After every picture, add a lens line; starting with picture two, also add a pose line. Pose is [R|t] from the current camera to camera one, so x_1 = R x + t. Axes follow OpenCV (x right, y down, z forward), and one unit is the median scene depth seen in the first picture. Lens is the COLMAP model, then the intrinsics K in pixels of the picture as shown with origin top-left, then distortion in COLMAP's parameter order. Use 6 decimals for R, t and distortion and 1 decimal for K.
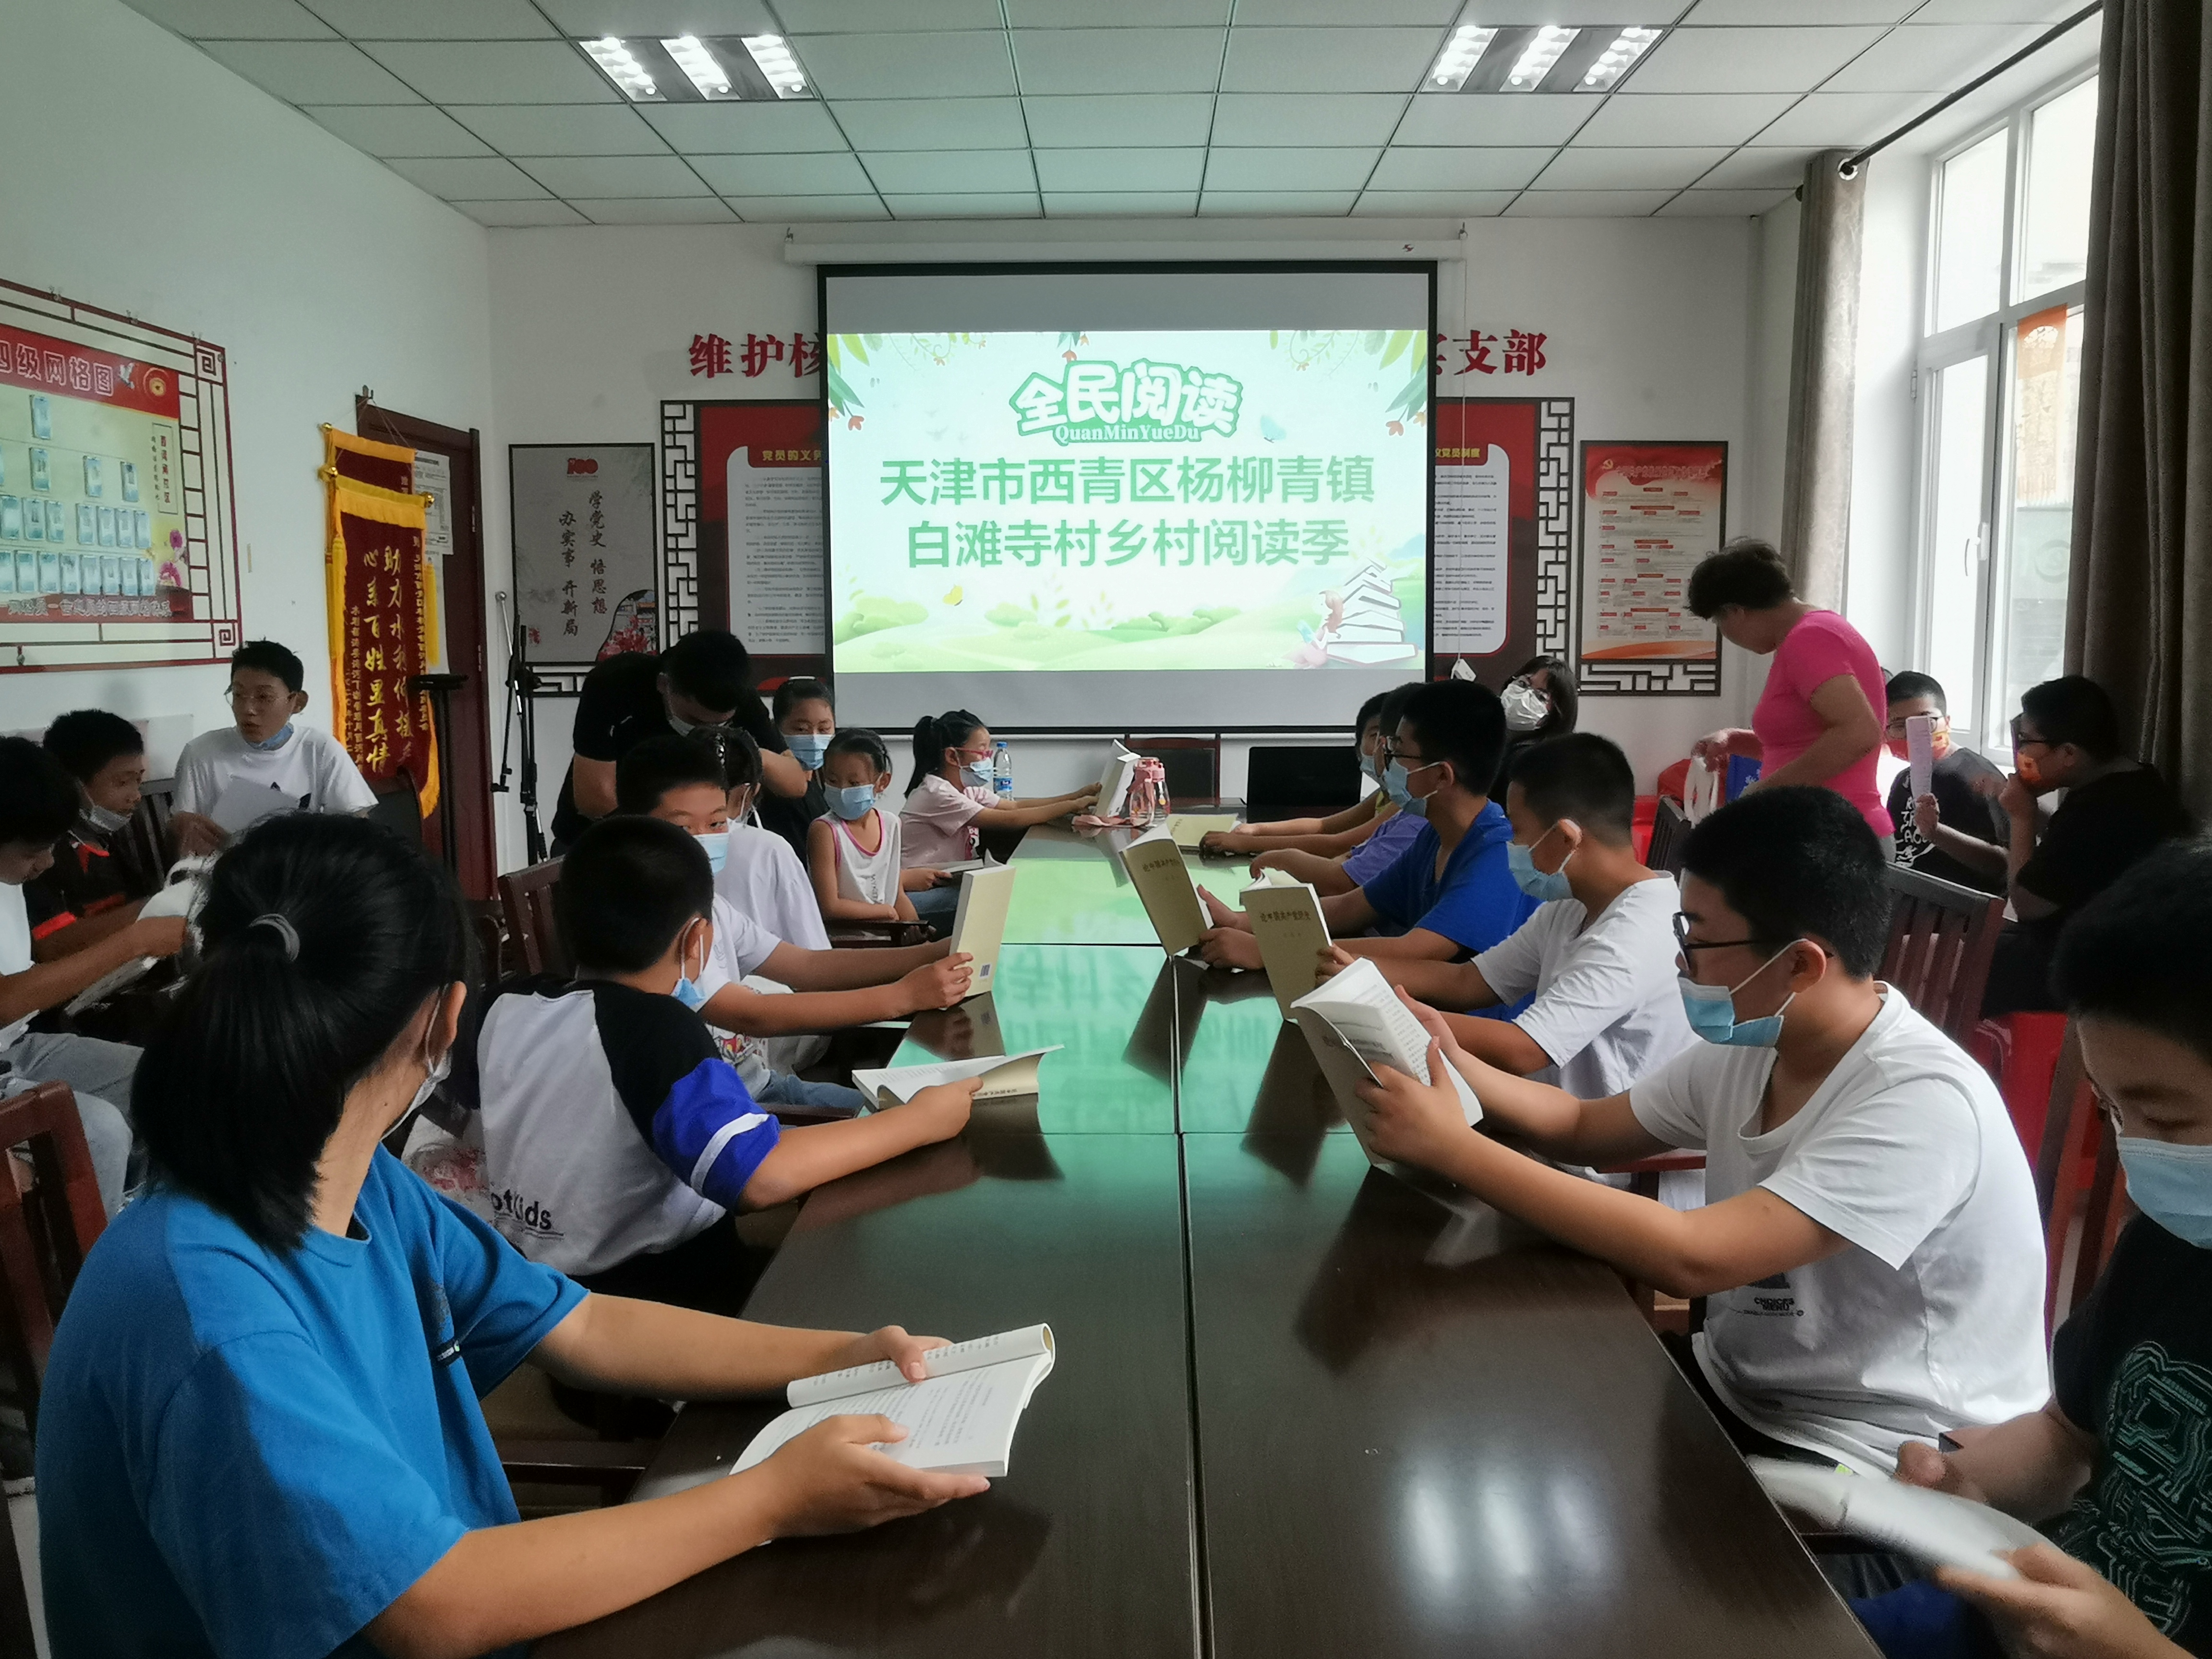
lens RADIAL K [[1731.6, 0, 1122.8], [0, 1731.6, 848.0], [0, 0, 1]] dist [-0.084434, 0.088835]
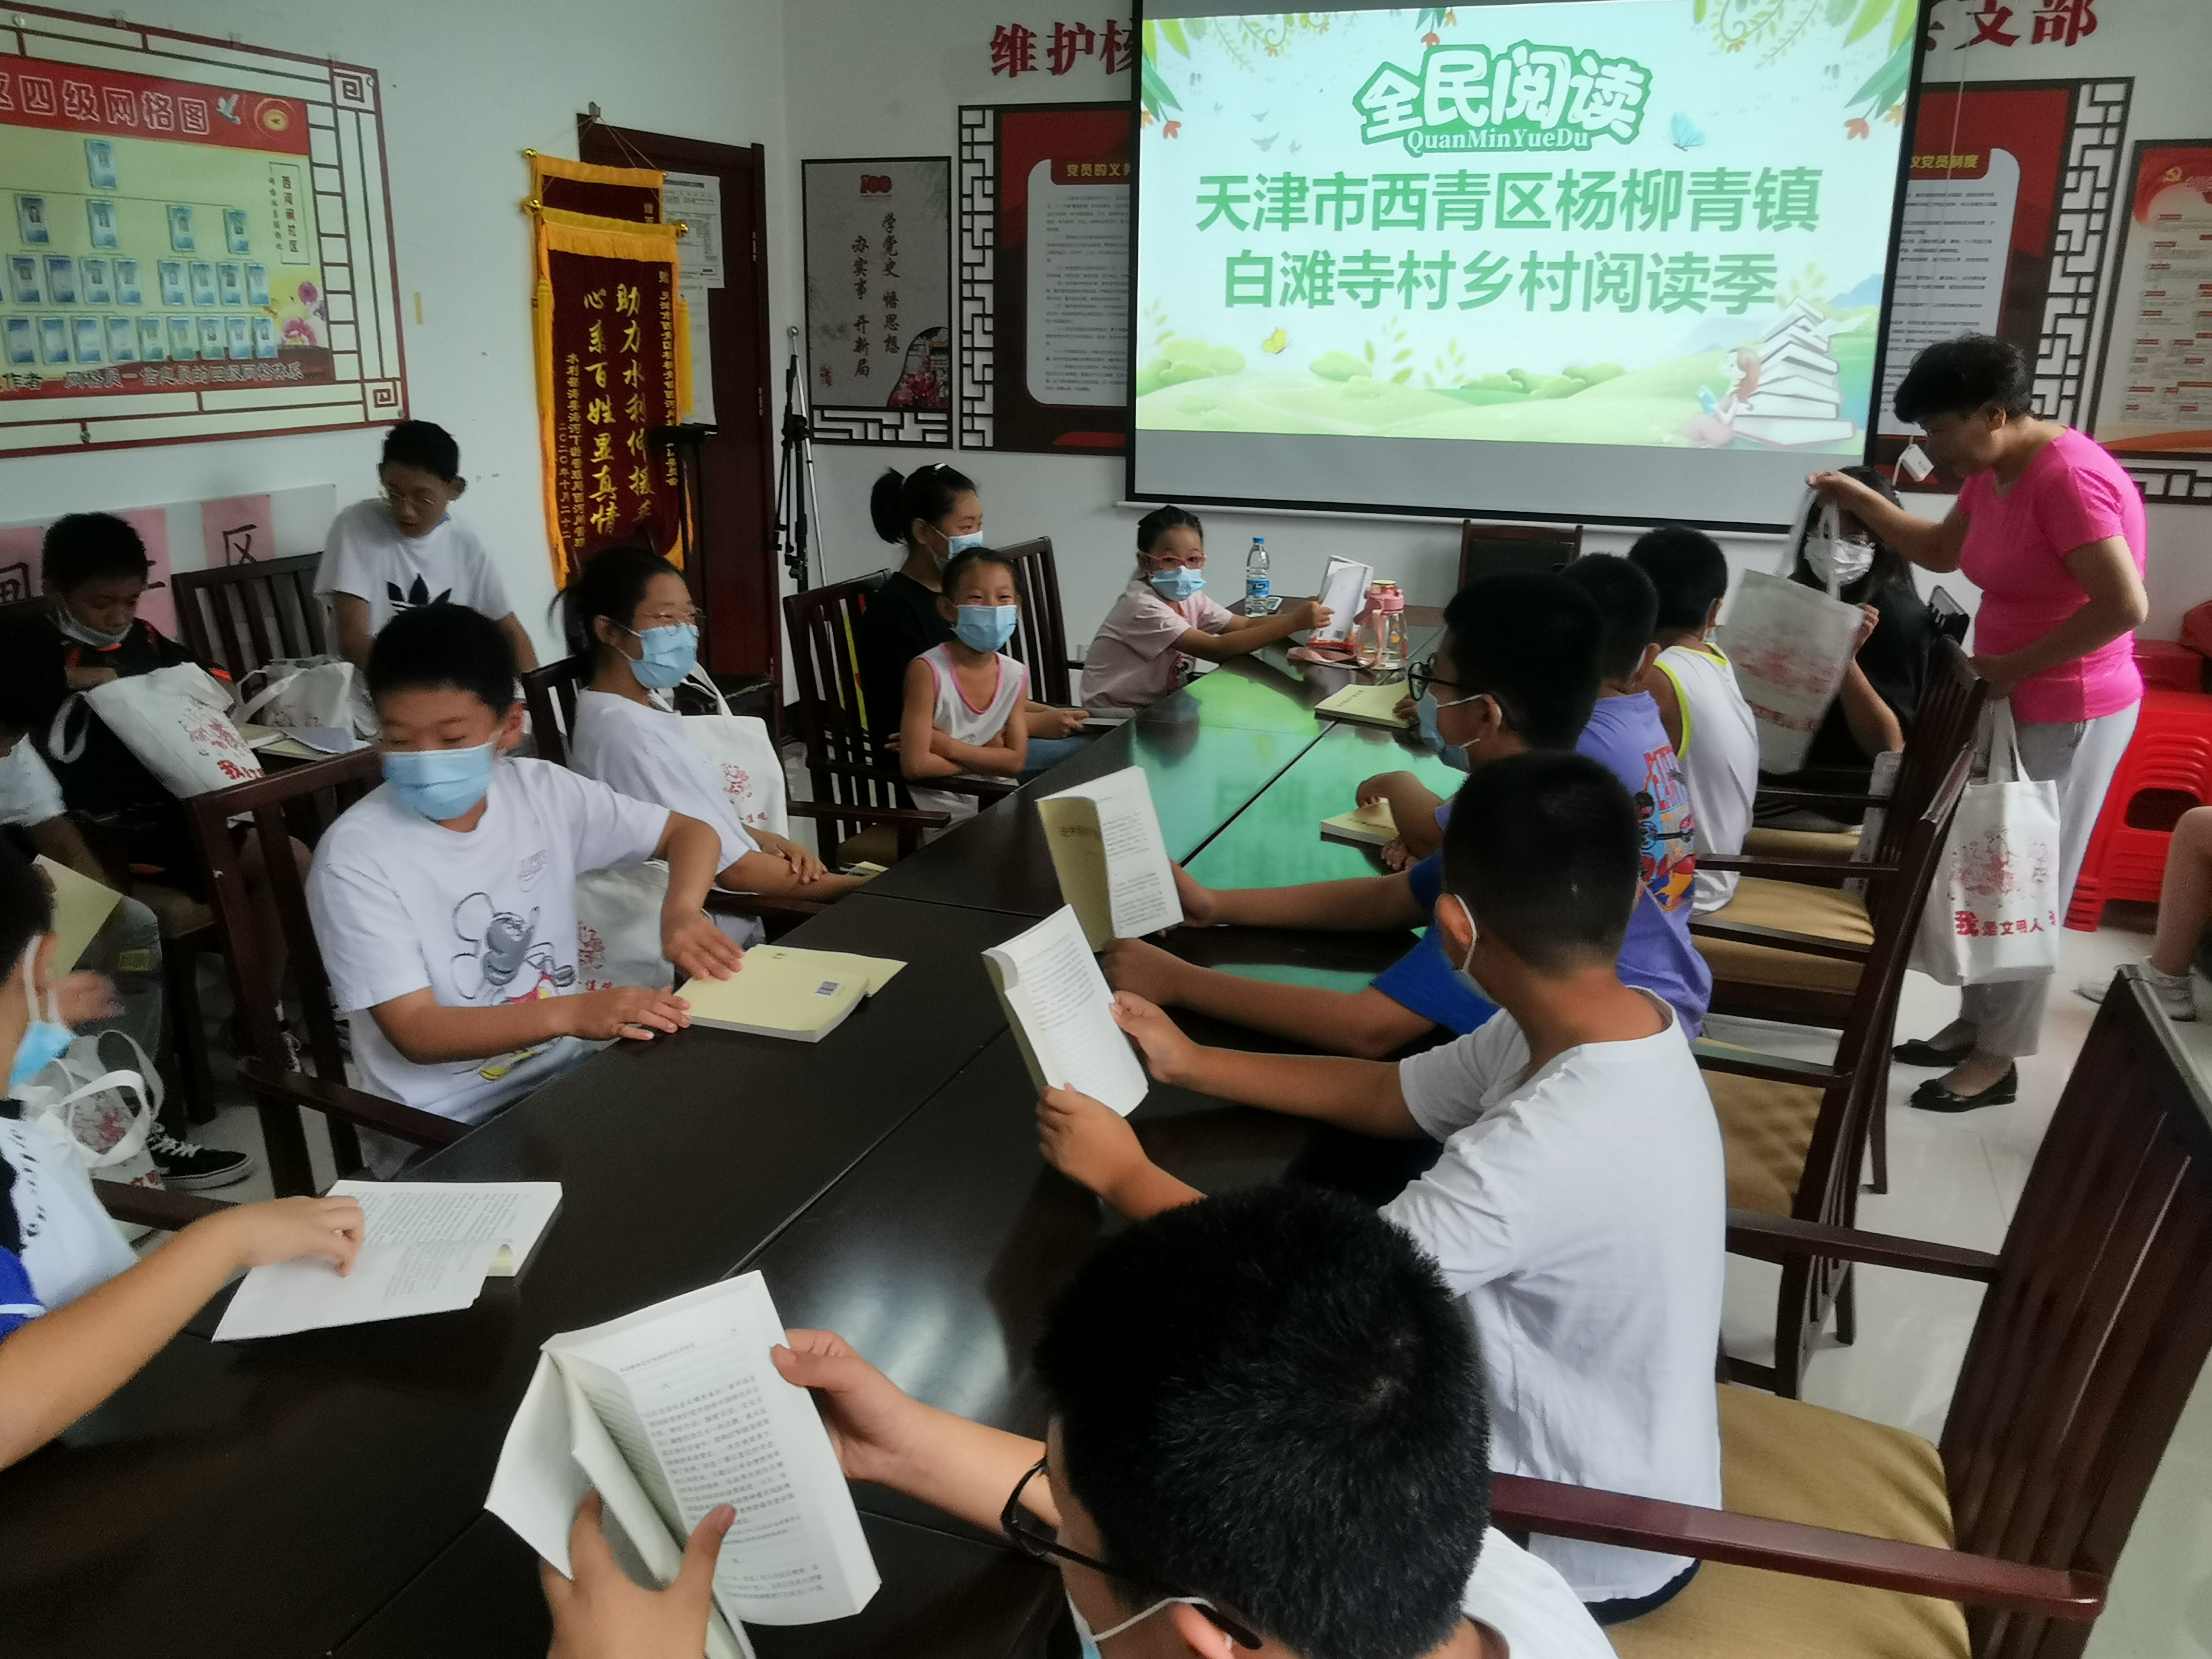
lens RADIAL K [[1731.6, 0, 1122.8], [0, 1731.6, 848.0], [0, 0, 1]] dist [-0.084434, 0.088835]
pose [[0.944918, 0.111151, -0.307857, 0.118901], [-0.056731, 0.981955, 0.180407, -0.050680], [0.322354, -0.153005, 0.934172, 0.152919]]
